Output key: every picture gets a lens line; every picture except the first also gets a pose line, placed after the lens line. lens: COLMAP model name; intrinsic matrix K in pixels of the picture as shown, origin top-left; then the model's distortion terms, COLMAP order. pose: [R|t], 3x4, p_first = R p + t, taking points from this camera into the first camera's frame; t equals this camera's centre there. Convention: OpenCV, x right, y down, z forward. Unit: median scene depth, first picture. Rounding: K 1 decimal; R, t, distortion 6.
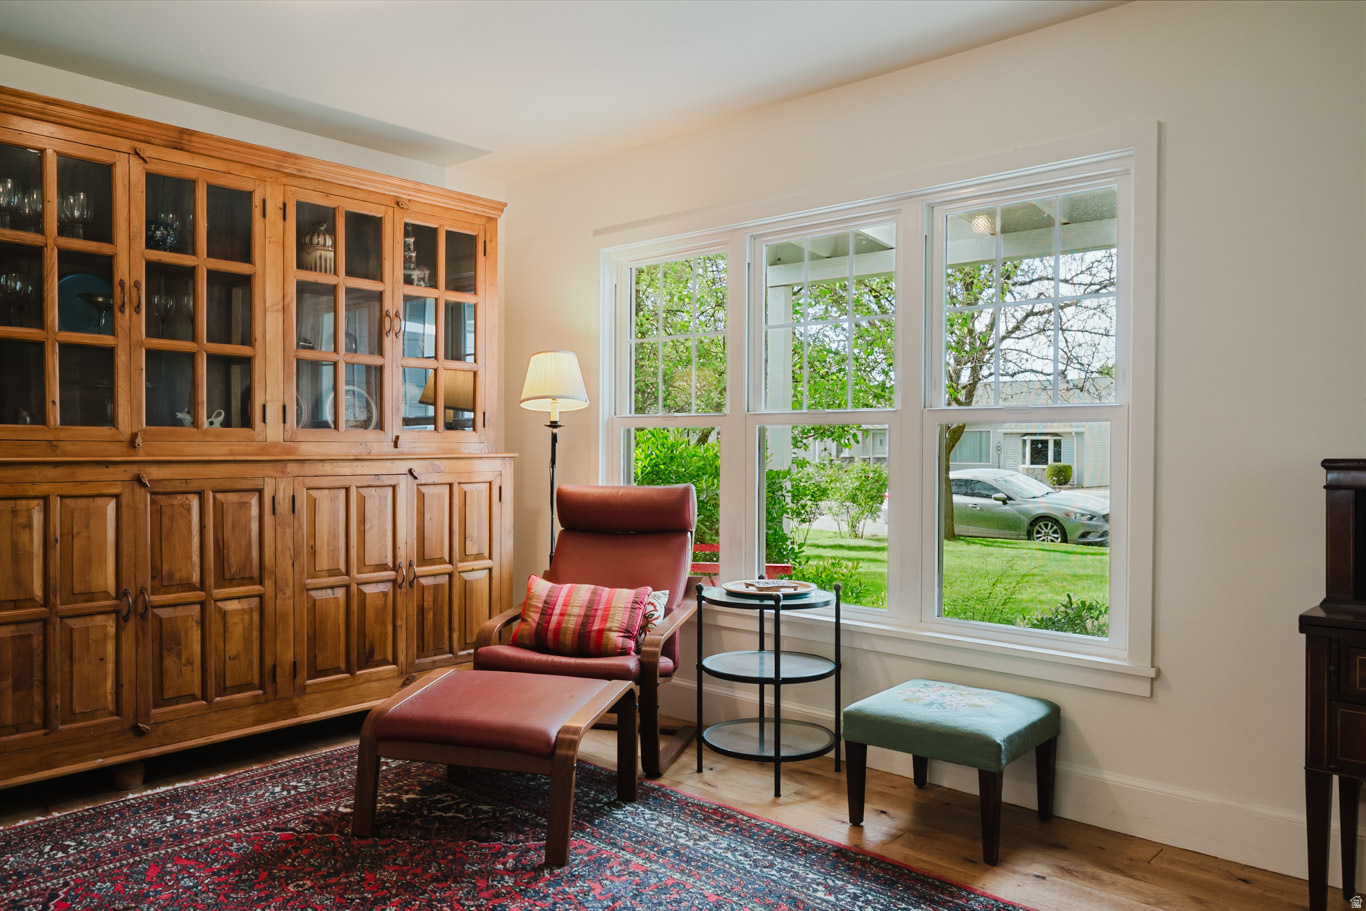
lens RADIAL K [[984.0, 0, 693.4], [0, 984.0, 448.2], [0, 0, 1]] dist [-0.008991, 0.000280]
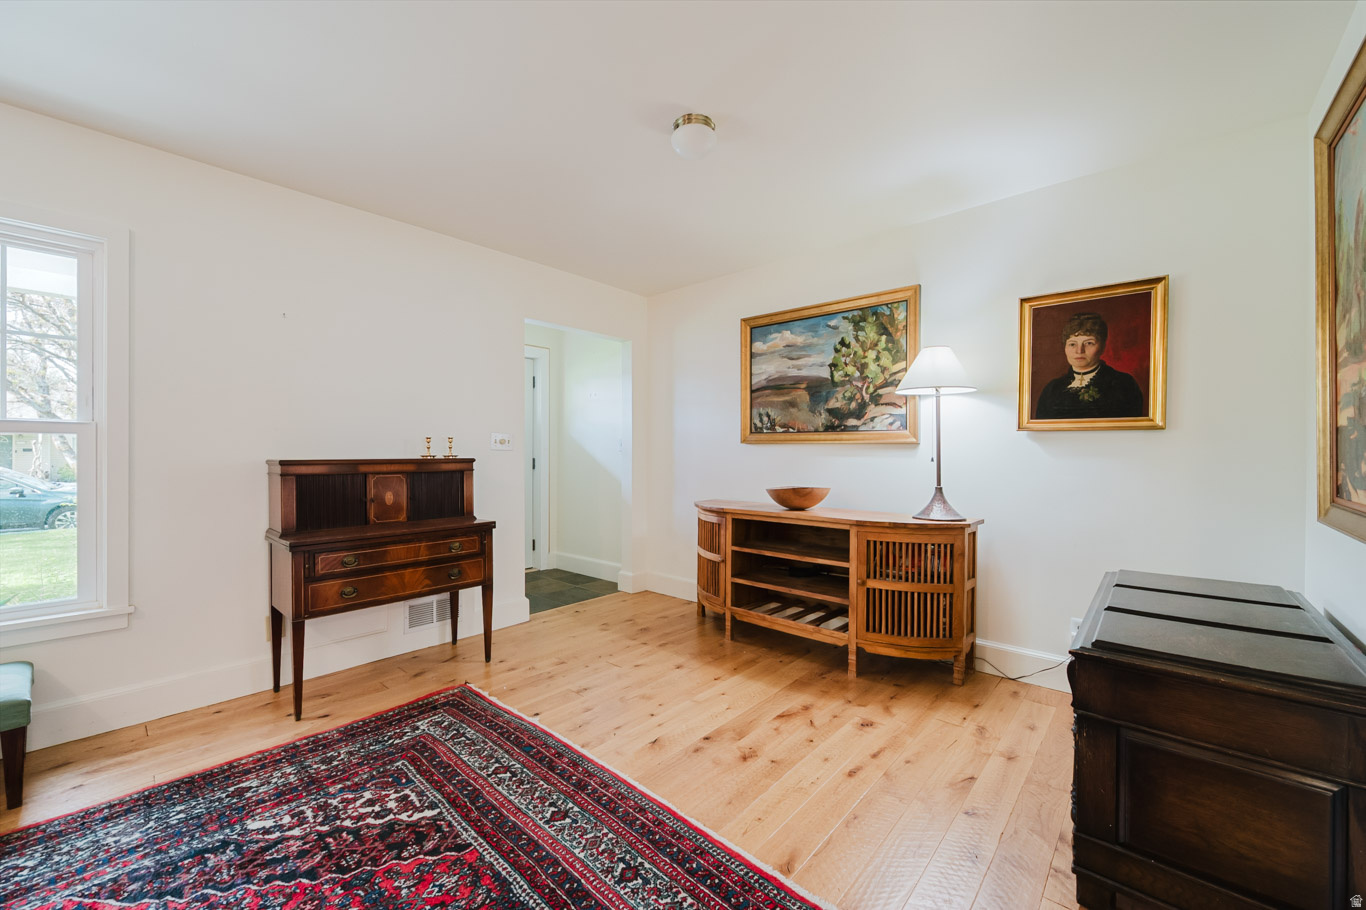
lens RADIAL K [[536.0, 0, 684.5], [0, 536.0, 456.2], [0, 0, 1]] dist [-0.002551, 0.000528]
pose [[-0.002561, -0.006105, 0.999978, -0.284327], [0.000382, 0.999981, 0.006106, -0.002208], [-0.999997, 0.000398, -0.002559, 0.162761]]
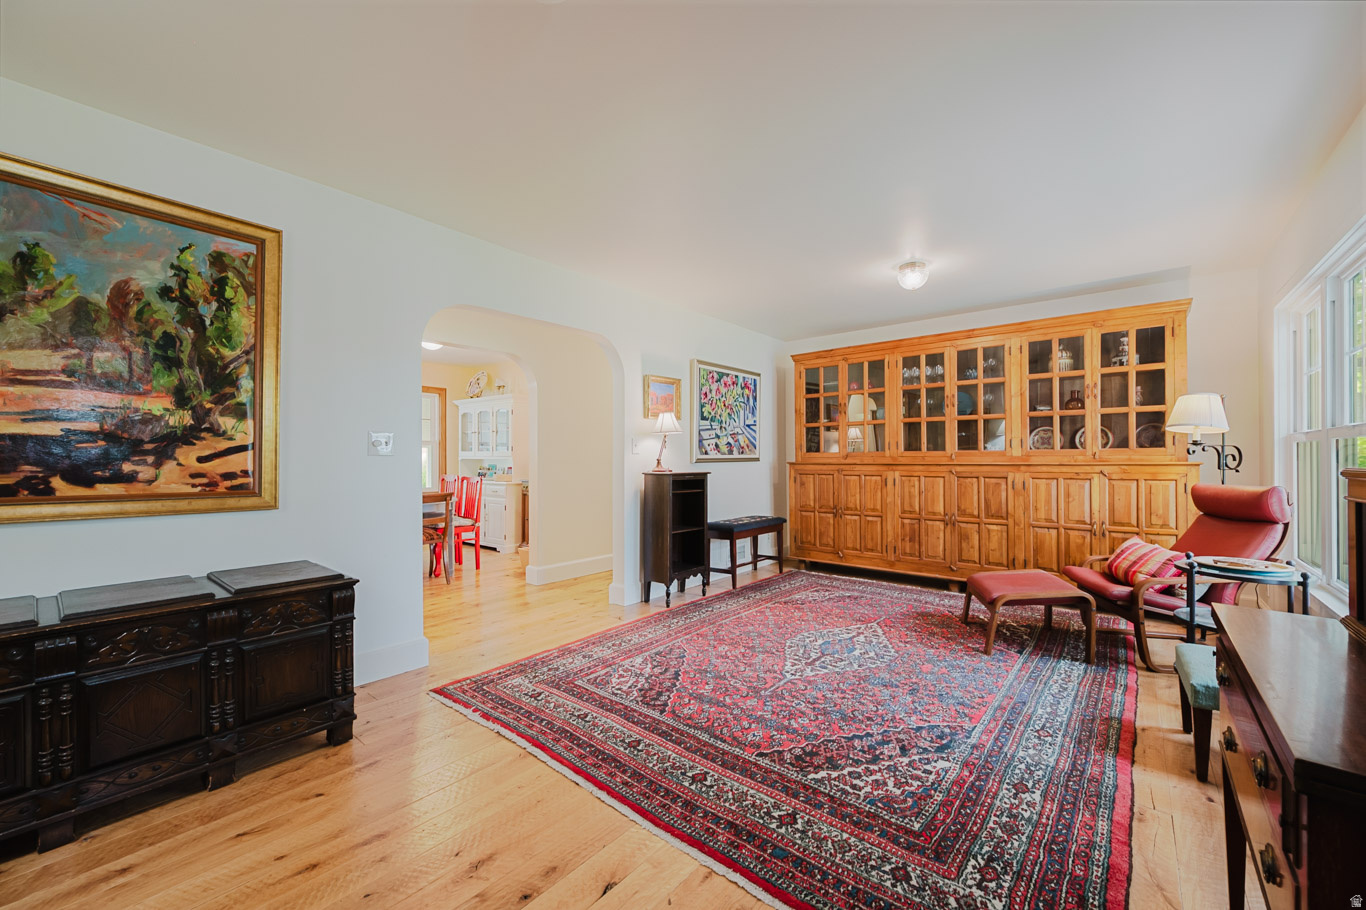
lens RADIAL K [[536.0, 0, 685.1], [0, 536.0, 457.3], [0, 0, 1]] dist [-0.002551, 0.000528]
pose [[0.037644, -0.005436, -0.999276, 0.821972], [0.000849, 0.999985, -0.005407, 0.001660], [0.999291, -0.000645, 0.037648, 0.246207]]
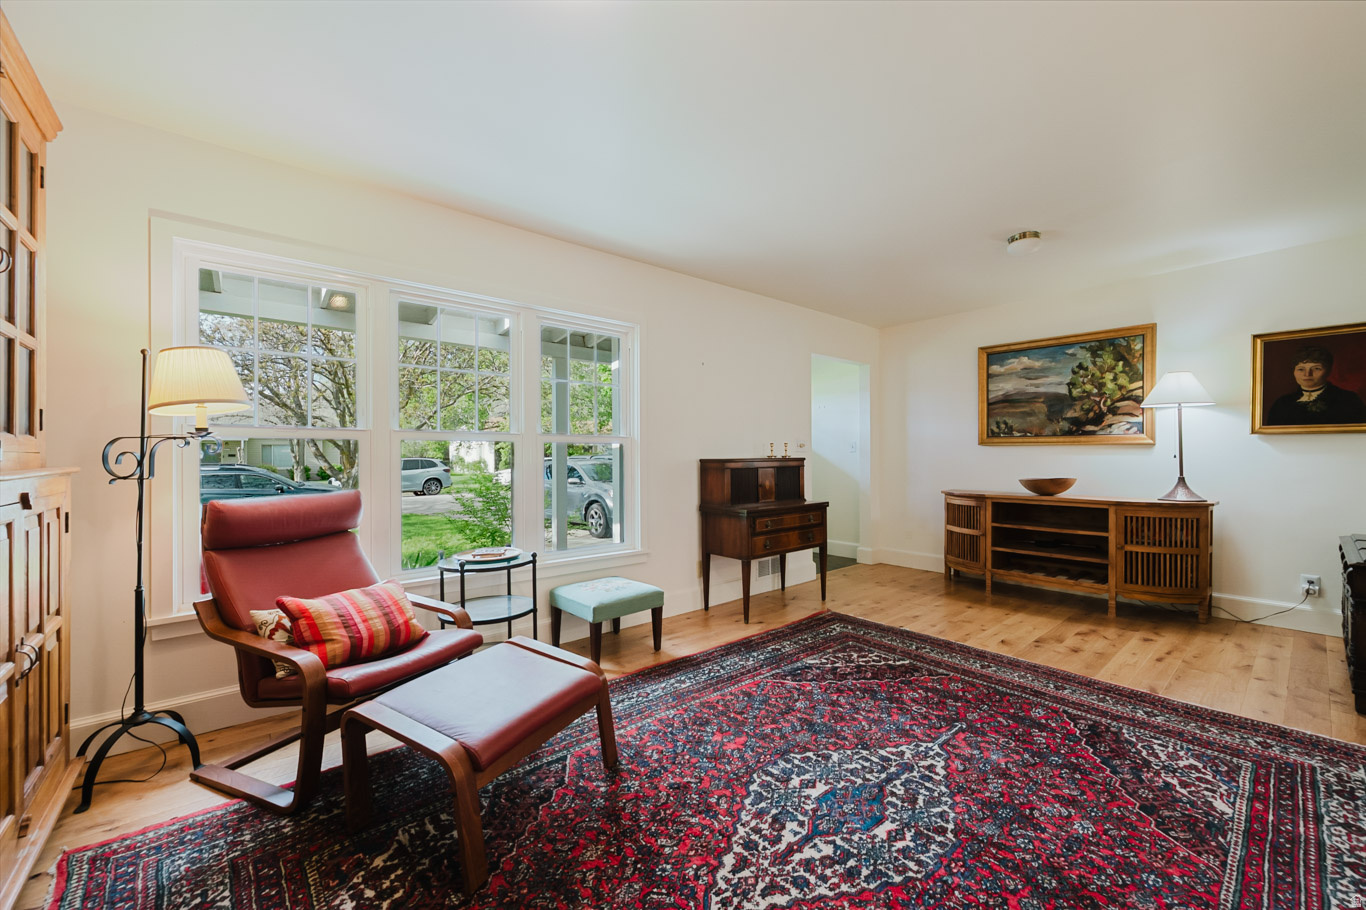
lens RADIAL K [[536.0, 0, 684.9], [0, 536.0, 454.5], [0, 0, 1]] dist [-0.002551, 0.000528]
pose [[0.134898, -0.000969, 0.990859, -0.706021], [0.007265, 0.999974, -0.000011, -0.002708], [-0.990833, 0.007200, 0.134902, 0.652641]]
